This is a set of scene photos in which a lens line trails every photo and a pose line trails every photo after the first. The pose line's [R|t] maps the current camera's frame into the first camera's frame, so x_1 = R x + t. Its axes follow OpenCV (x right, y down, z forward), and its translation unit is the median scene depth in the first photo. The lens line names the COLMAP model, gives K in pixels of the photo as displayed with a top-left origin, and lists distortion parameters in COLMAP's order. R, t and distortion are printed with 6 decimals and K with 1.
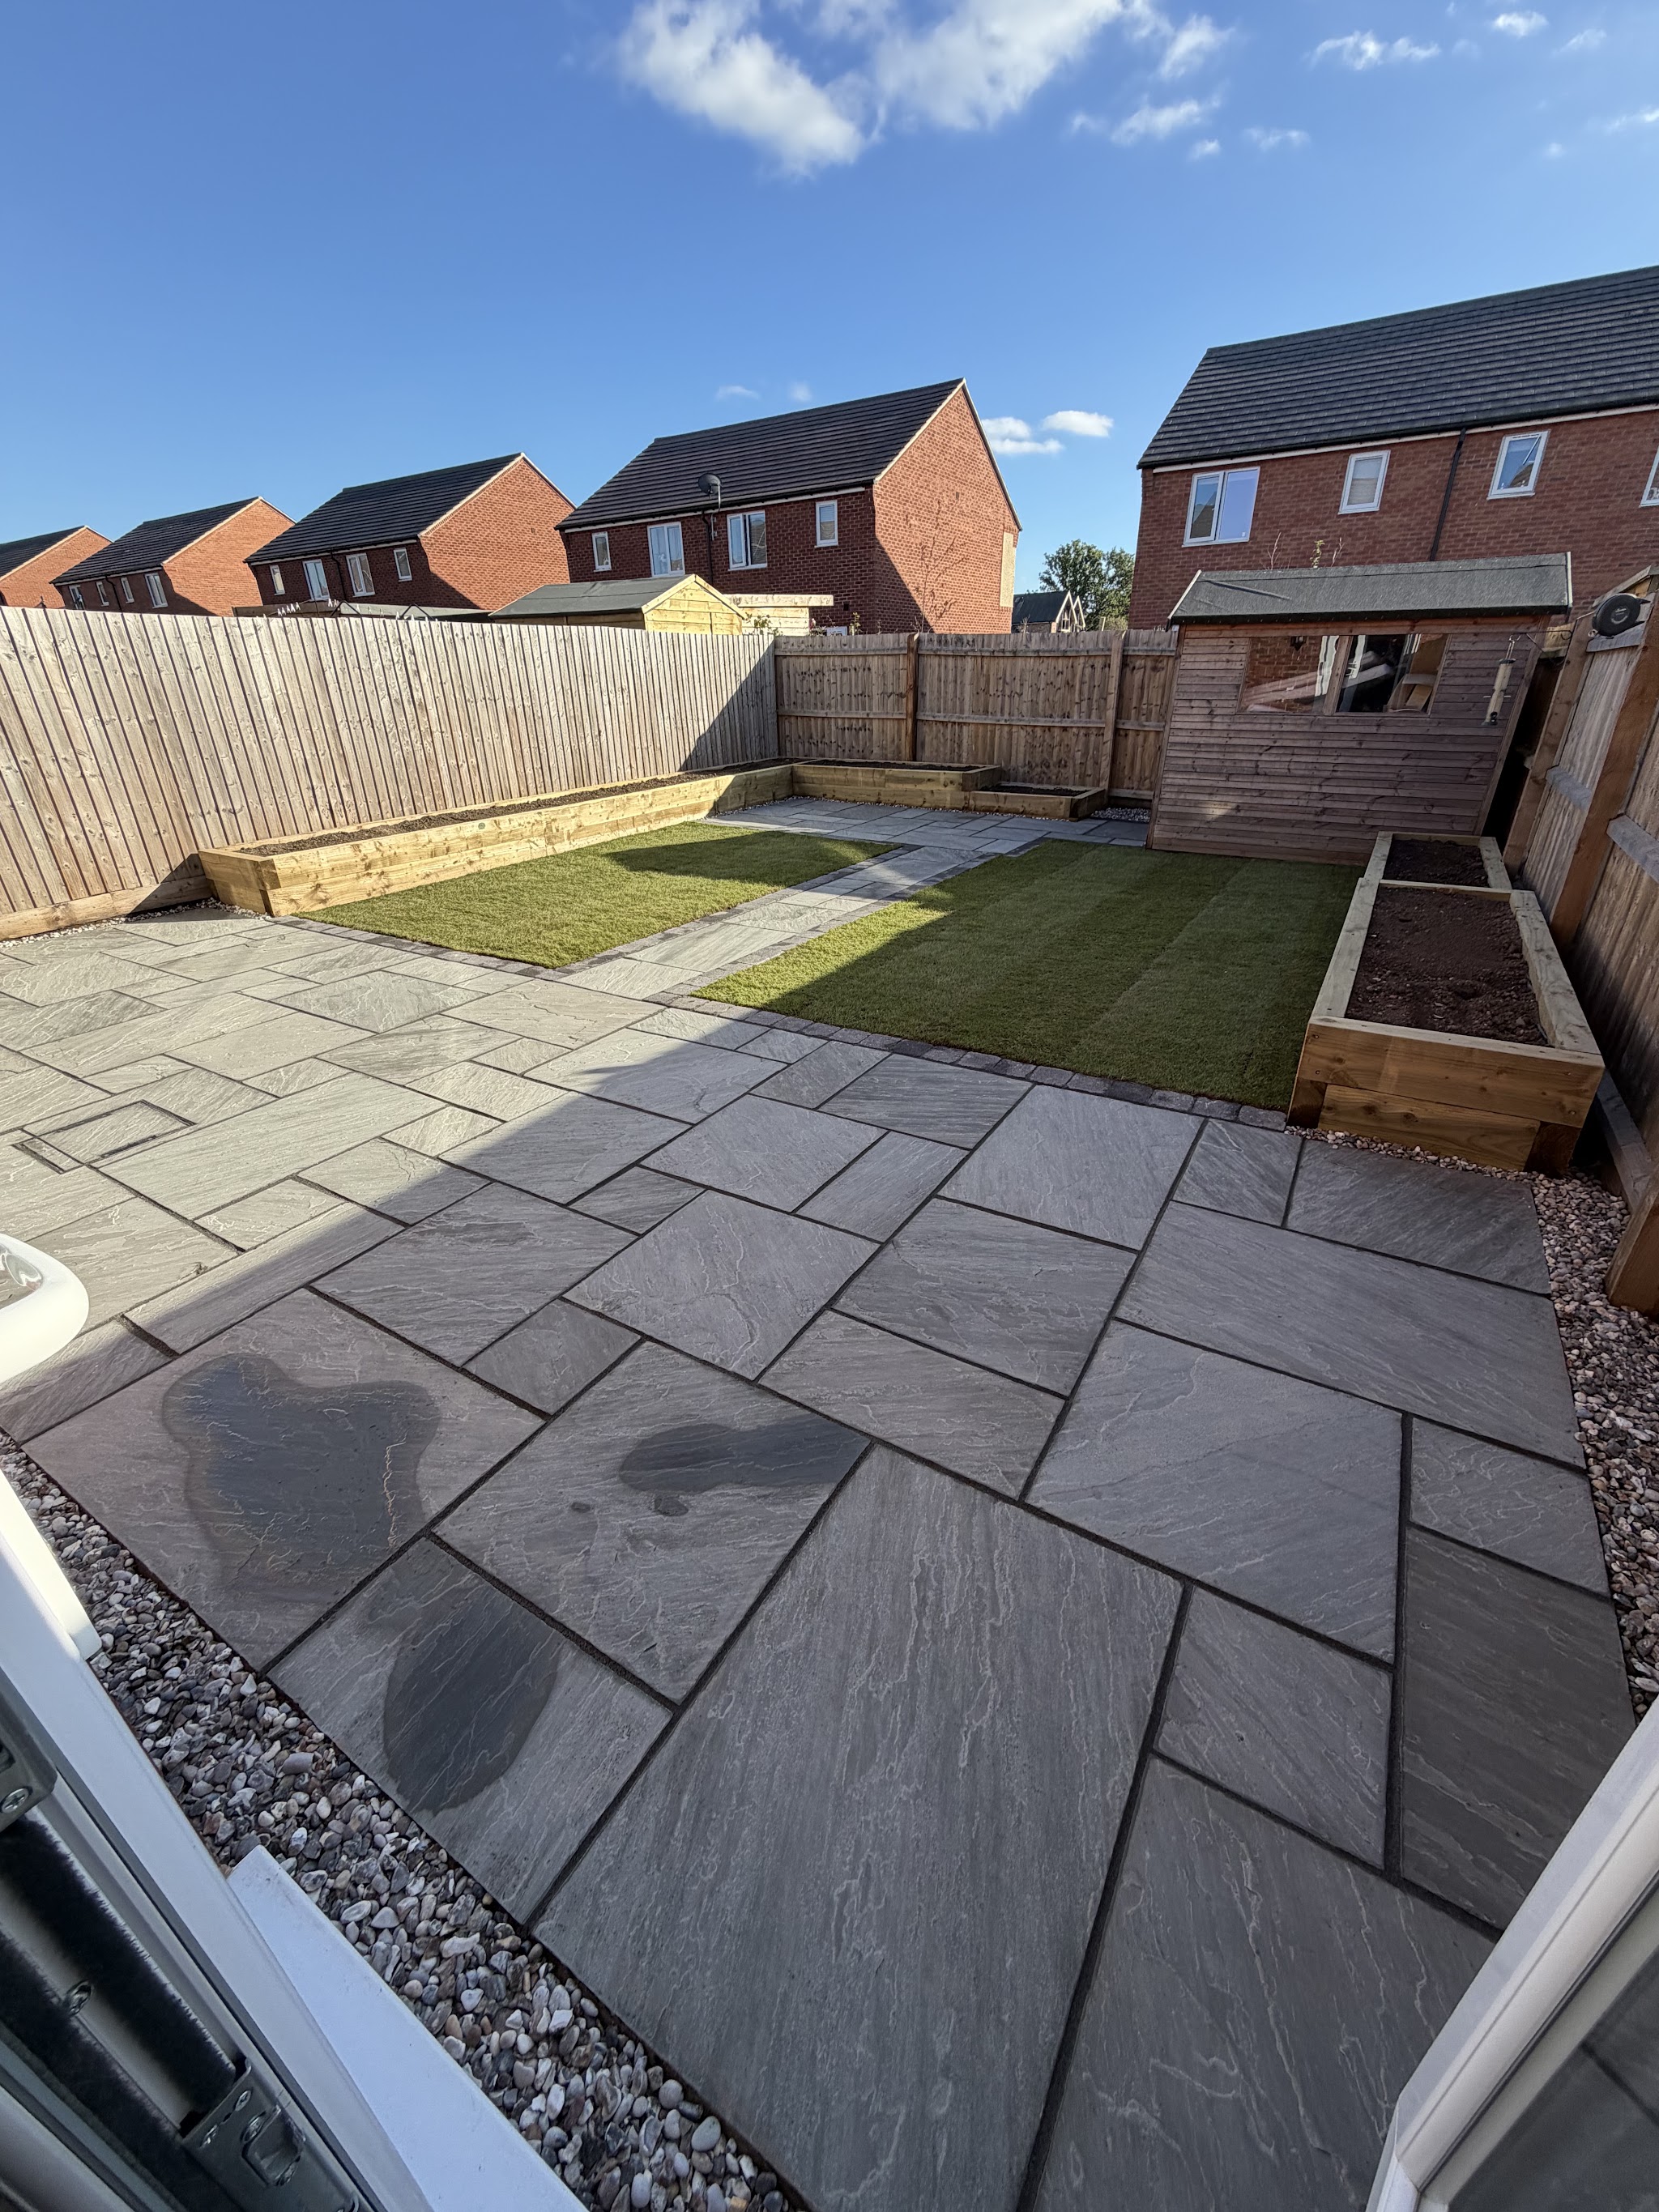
lens RADIAL K [[875.5, 0, 831.8], [0, 875.5, 1100.2], [0, 0, 1]] dist [0.000069, -0.000610]
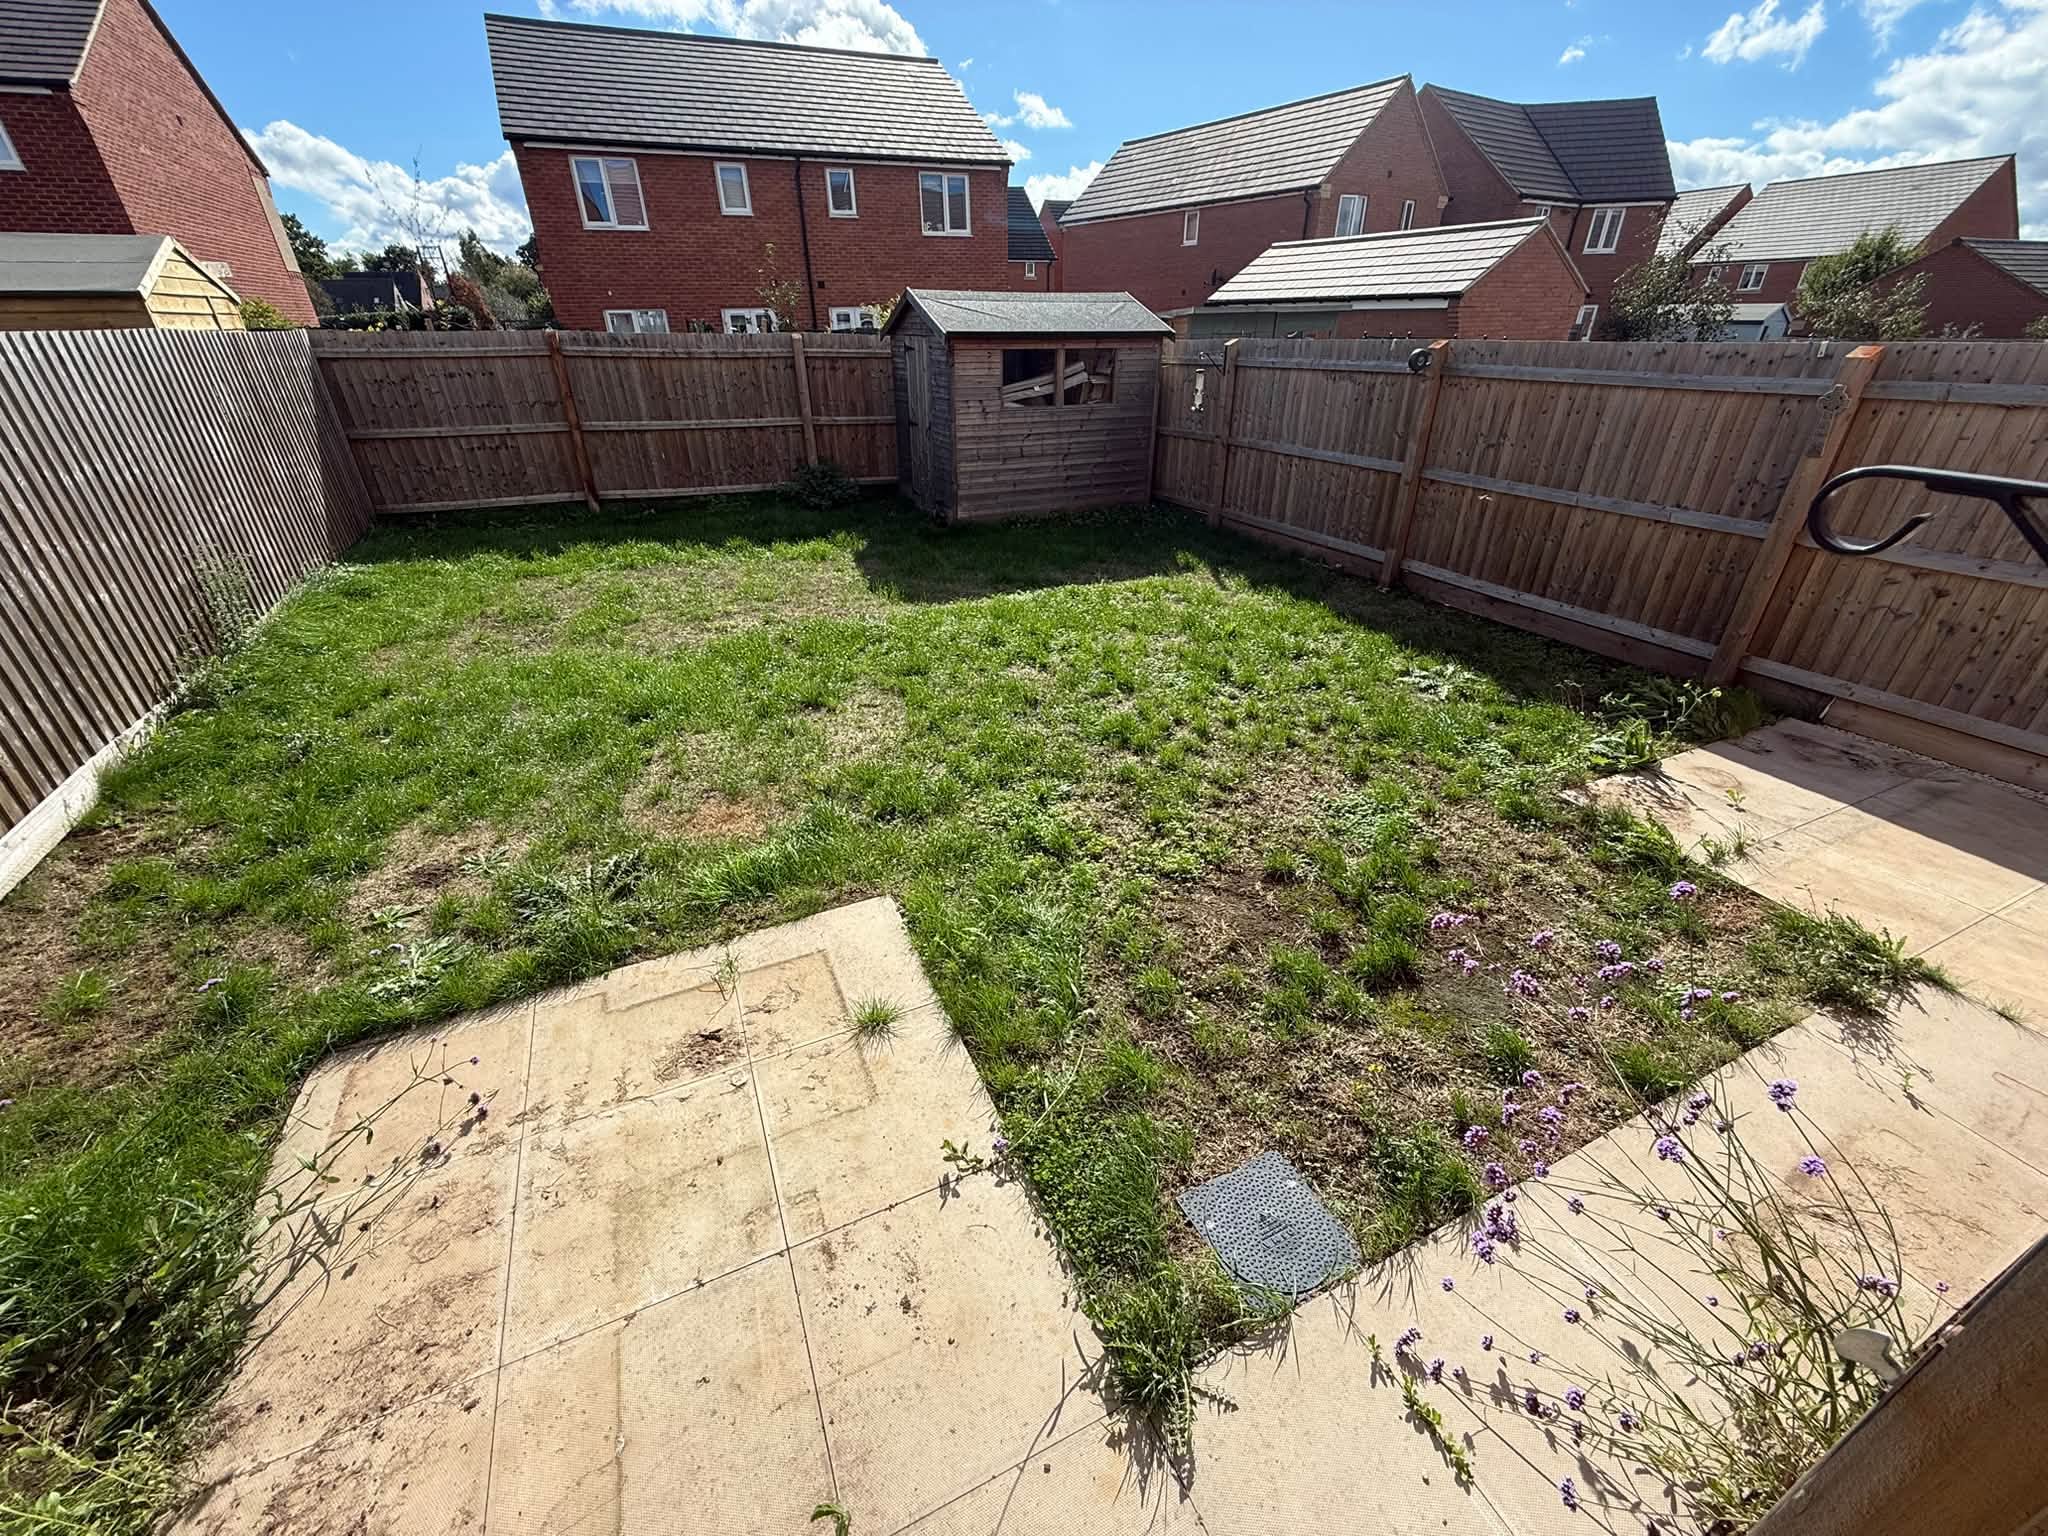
lens RADIAL K [[810.5, 0, 1021.8], [0, 810.5, 764.8], [0, 0, 1]] dist [0.000069, -0.000610]
pose [[0.567670, -0.384469, 0.727966, -0.563498], [0.362391, 0.910671, 0.198369, -0.206323], [-0.739204, 0.151200, 0.656289, 0.307795]]
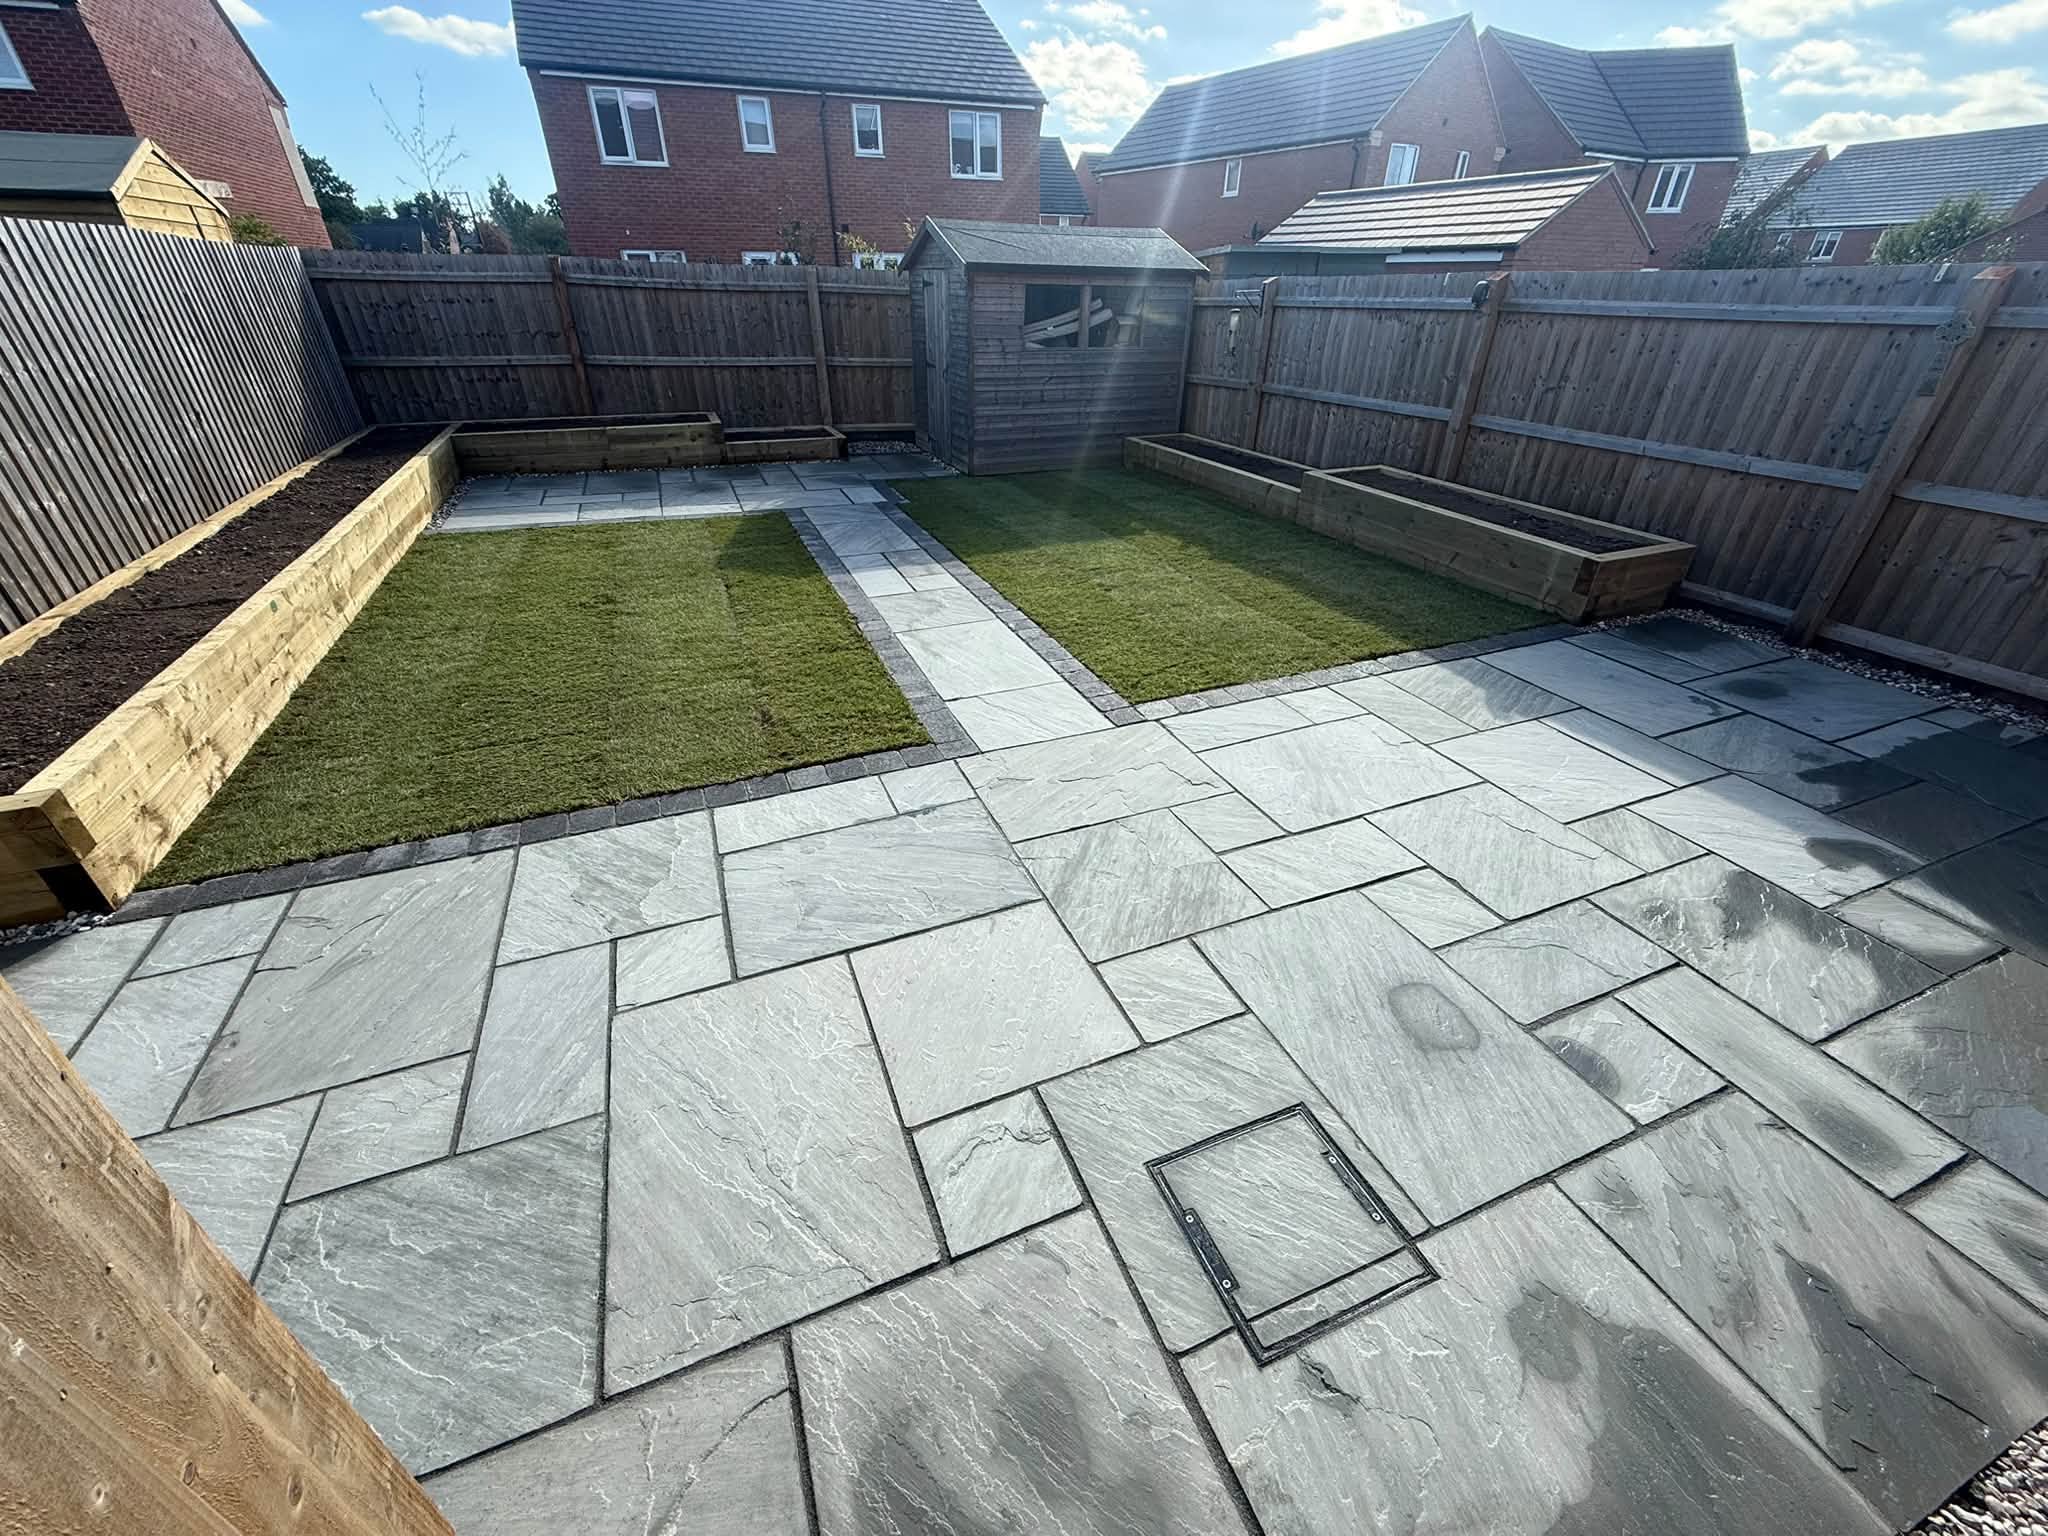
lens RADIAL K [[810.5, 0, 1020.8], [0, 810.5, 765.4], [0, 0, 1]] dist [0.000069, -0.000610]
pose [[0.596667, -0.392294, 0.700067, -0.530066], [0.338769, 0.913958, 0.223418, -0.181055], [-0.727478, 0.103855, 0.678226, 0.329648]]
